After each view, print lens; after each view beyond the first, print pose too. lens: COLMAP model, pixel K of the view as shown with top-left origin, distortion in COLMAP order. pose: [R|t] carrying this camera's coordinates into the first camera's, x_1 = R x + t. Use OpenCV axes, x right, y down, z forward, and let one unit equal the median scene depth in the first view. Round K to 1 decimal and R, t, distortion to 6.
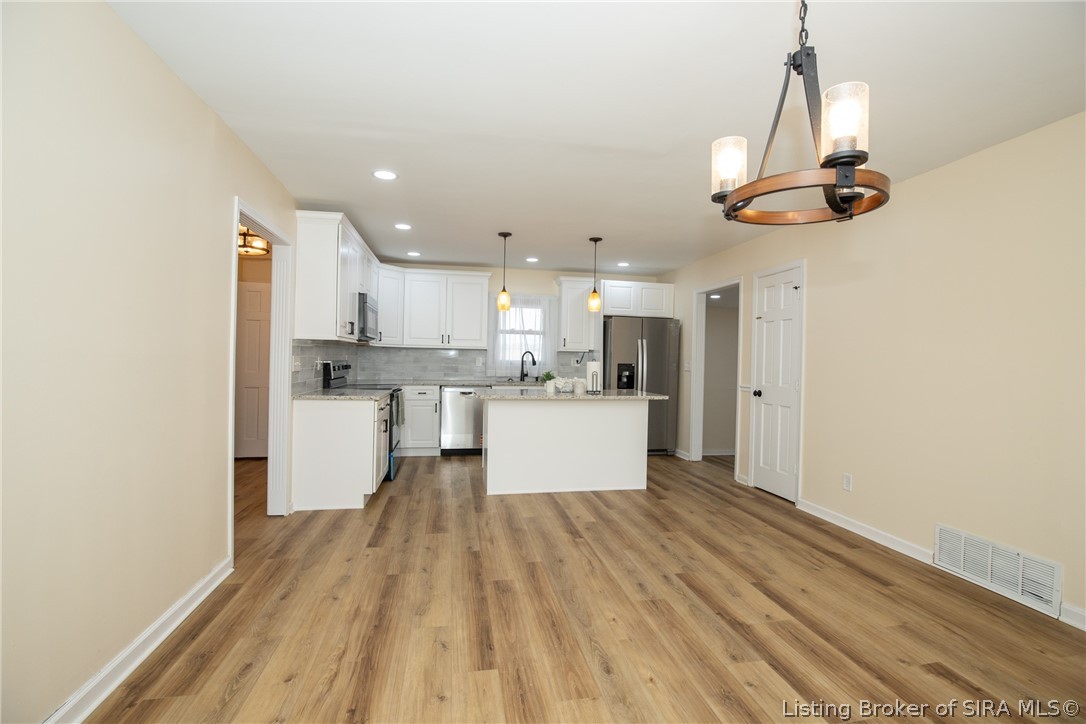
lens RADIAL K [[496.7, 0, 553.2], [0, 496.7, 365.9], [0, 0, 1]] dist [-0.034161, 0.002554]
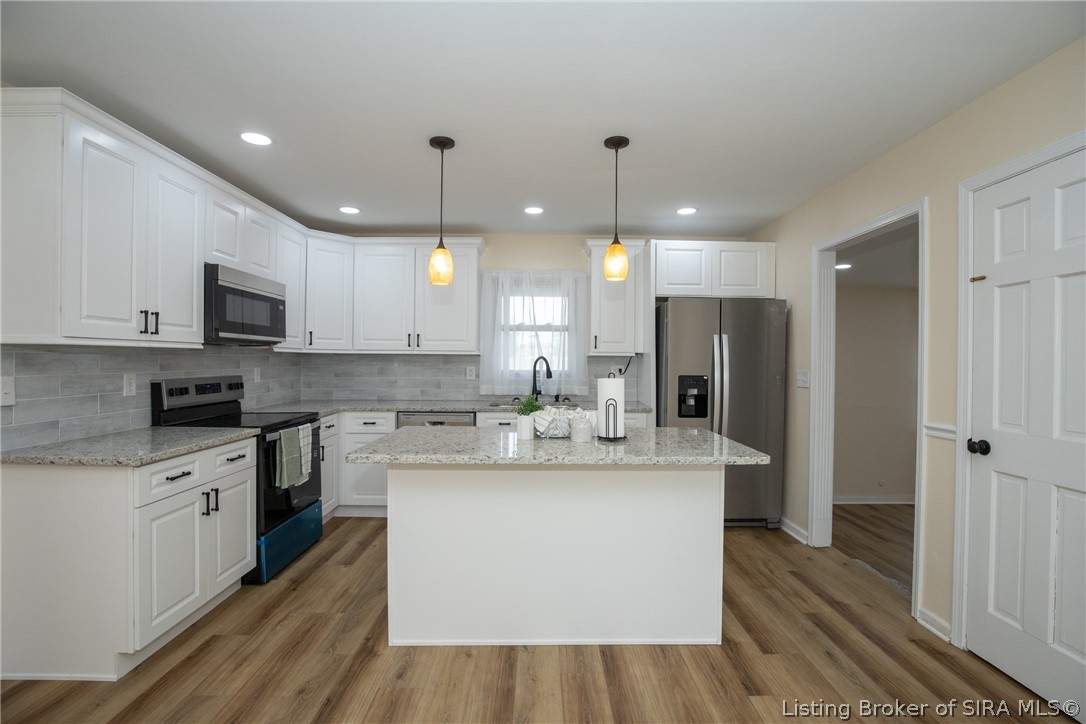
lens RADIAL K [[496.7, 0, 547.8], [0, 496.7, 362.5], [0, 0, 1]] dist [-0.034161, 0.002554]
pose [[0.982204, -0.010937, -0.187500, 0.087013], [0.008846, 0.999889, -0.011985, -0.014675], [0.187610, 0.010113, 0.982191, 0.380553]]
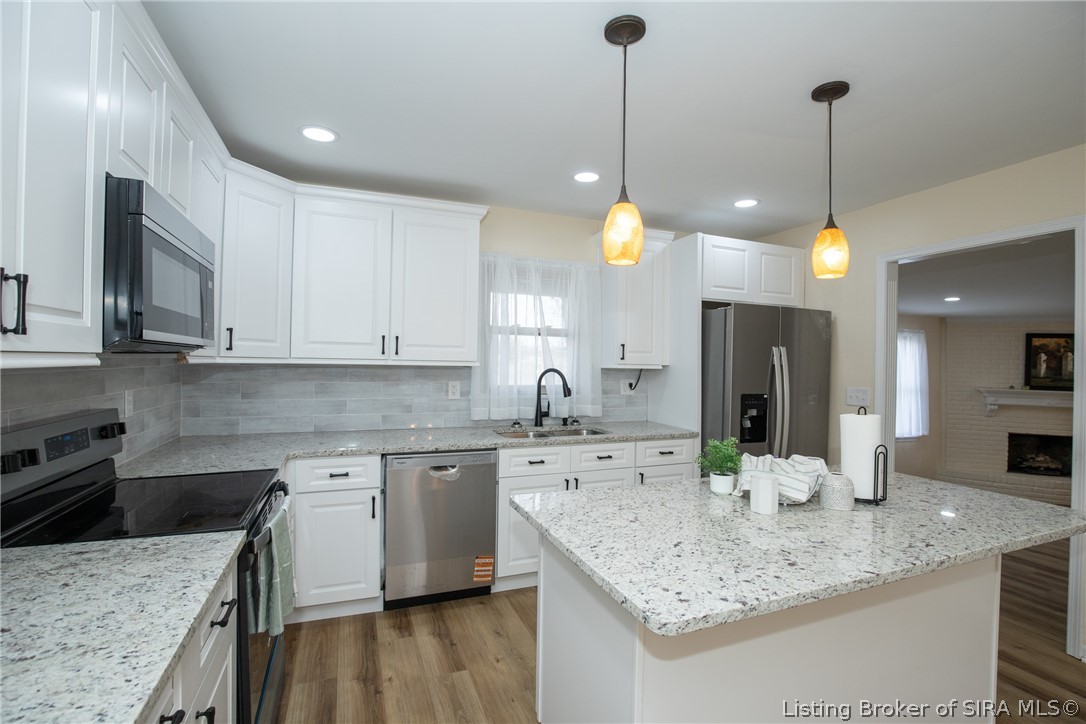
lens RADIAL K [[496.7, 0, 547.7], [0, 496.7, 363.7], [0, 0, 1]] dist [-0.034161, 0.002554]
pose [[0.984027, -0.002352, 0.178005, -0.157255], [0.003342, 0.999981, -0.005261, -0.034304], [-0.177989, 0.005772, 0.984016, 0.531643]]
